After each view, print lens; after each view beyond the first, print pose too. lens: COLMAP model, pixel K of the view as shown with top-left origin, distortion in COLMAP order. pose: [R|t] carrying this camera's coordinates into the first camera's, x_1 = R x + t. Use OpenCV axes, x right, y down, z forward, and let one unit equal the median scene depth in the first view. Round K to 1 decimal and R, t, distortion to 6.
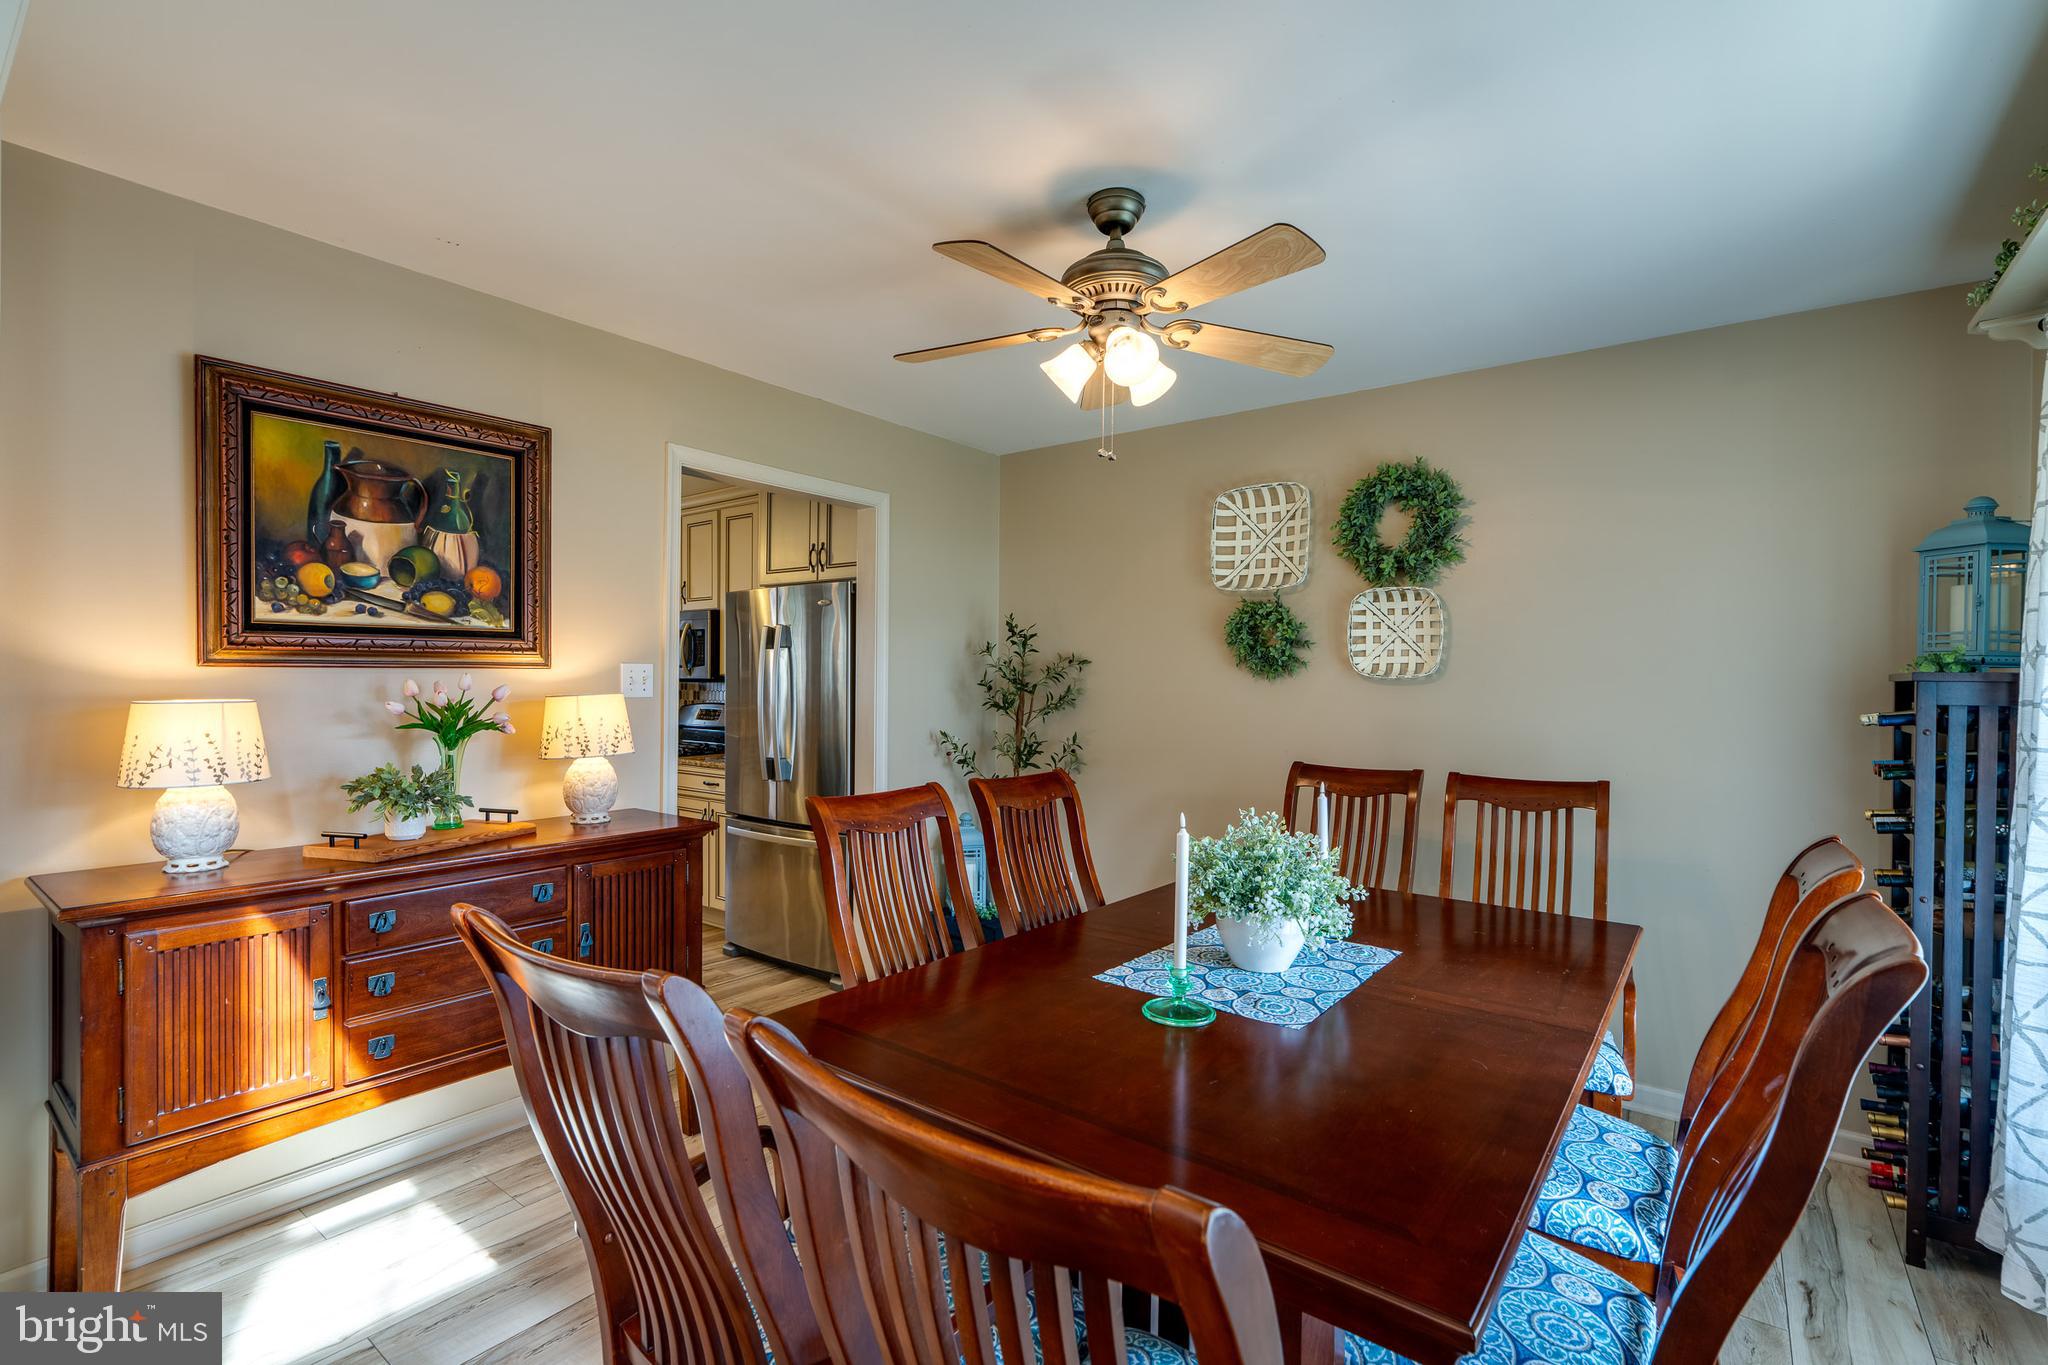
lens RADIAL K [[922.8, 0, 1022.2], [0, 922.8, 692.0], [0, 0, 1]] dist [-0.001005, 0.000629]
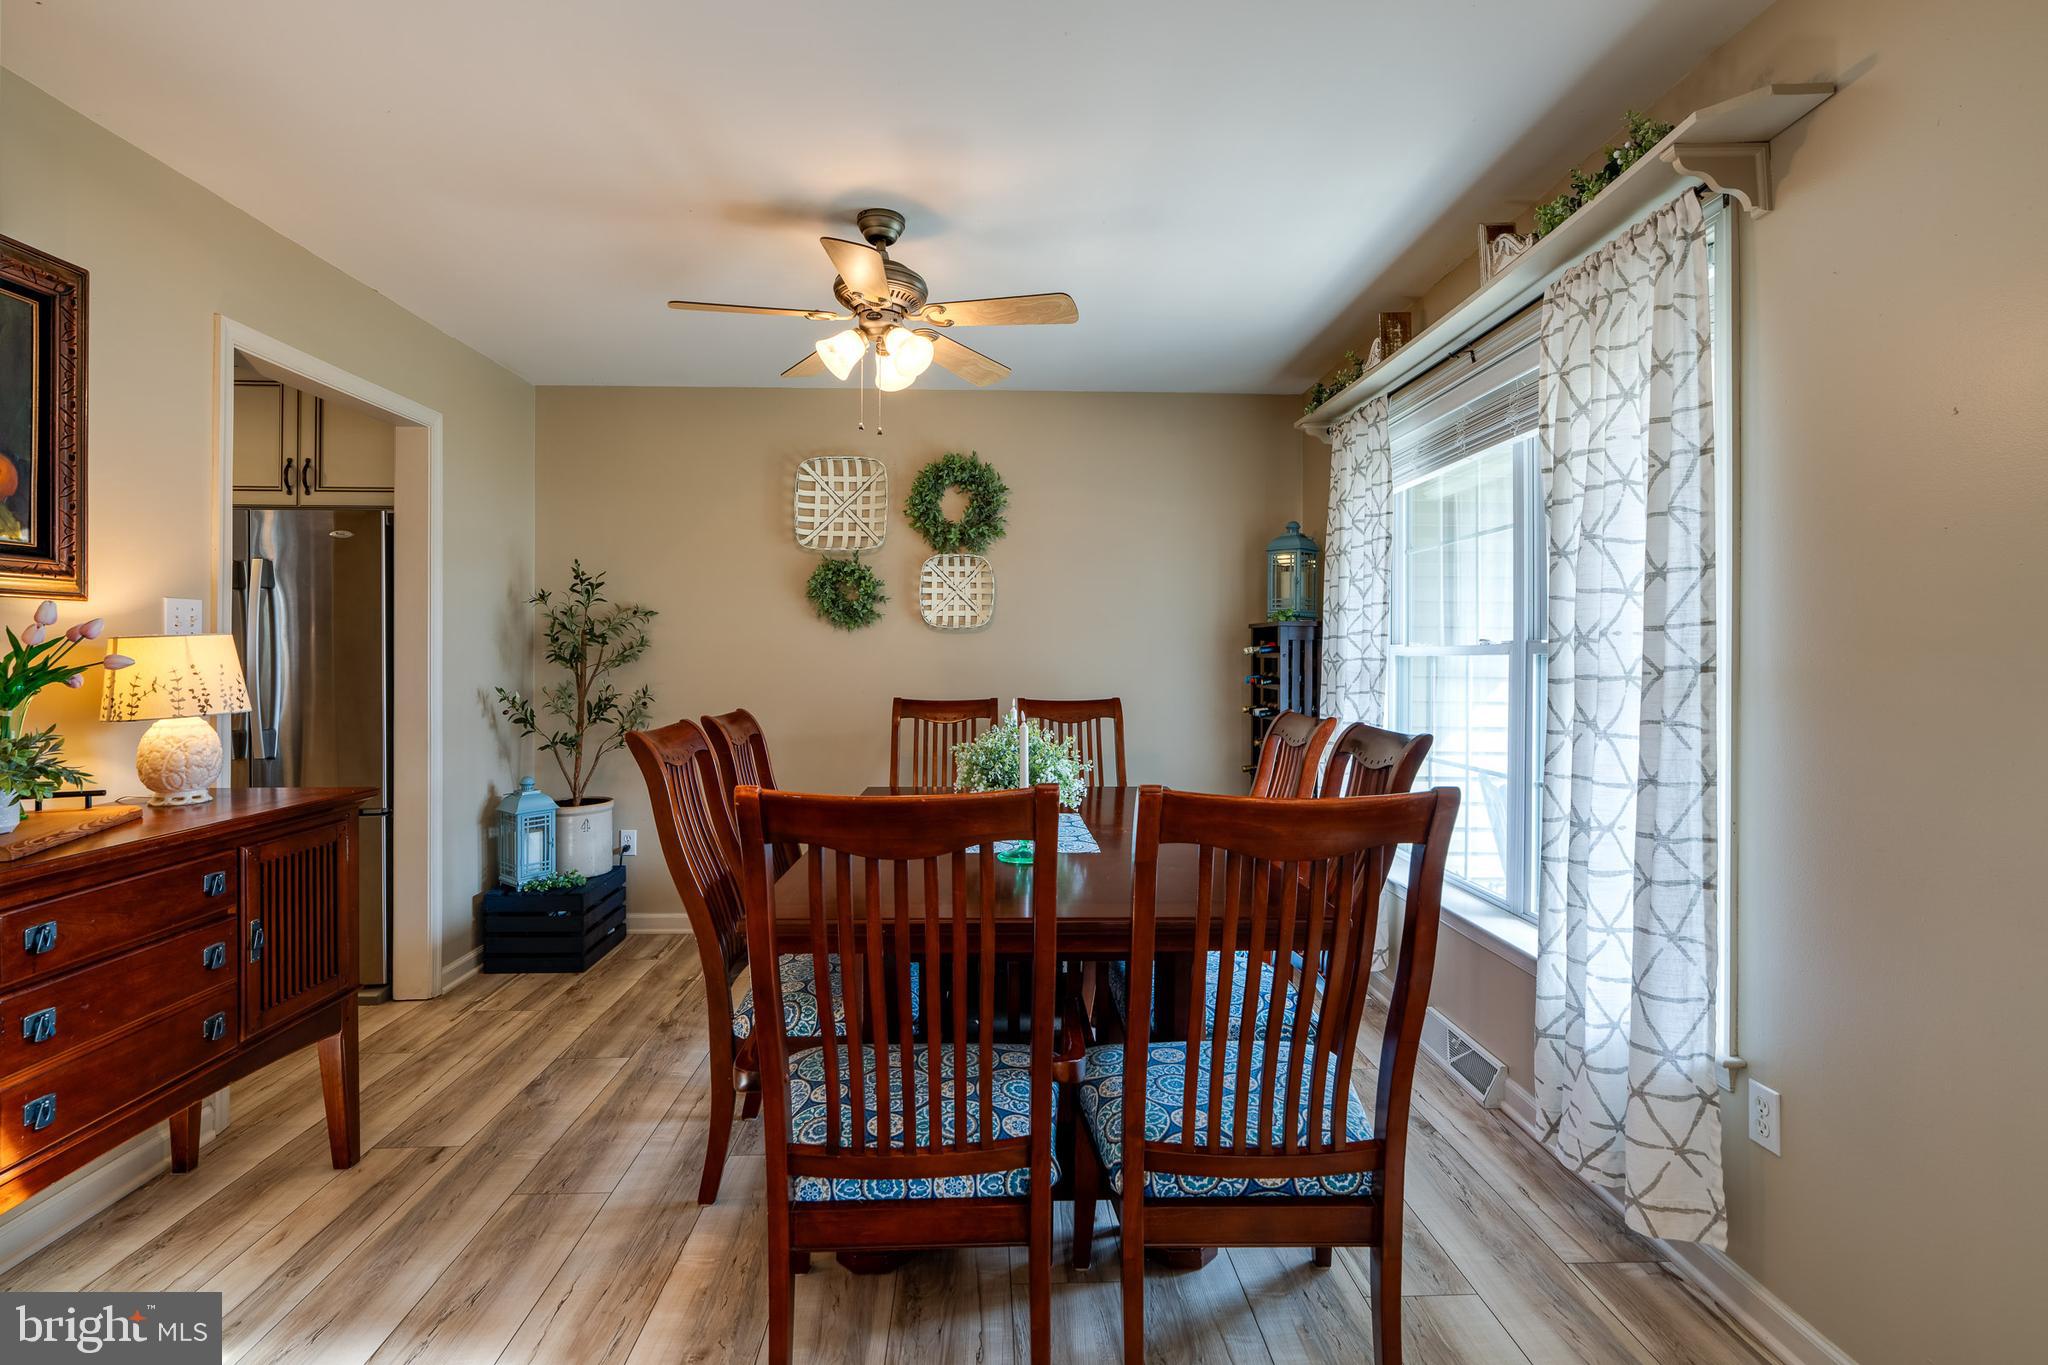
lens RADIAL K [[979.9, 0, 994.4], [0, 979.9, 658.0], [0, 0, 1]] dist [0.001933, 0.001156]
pose [[0.772396, -0.011065, 0.635045, -0.388891], [0.014038, 0.999901, 0.000348, 0.025430], [-0.634986, 0.008646, 0.772475, -0.044823]]
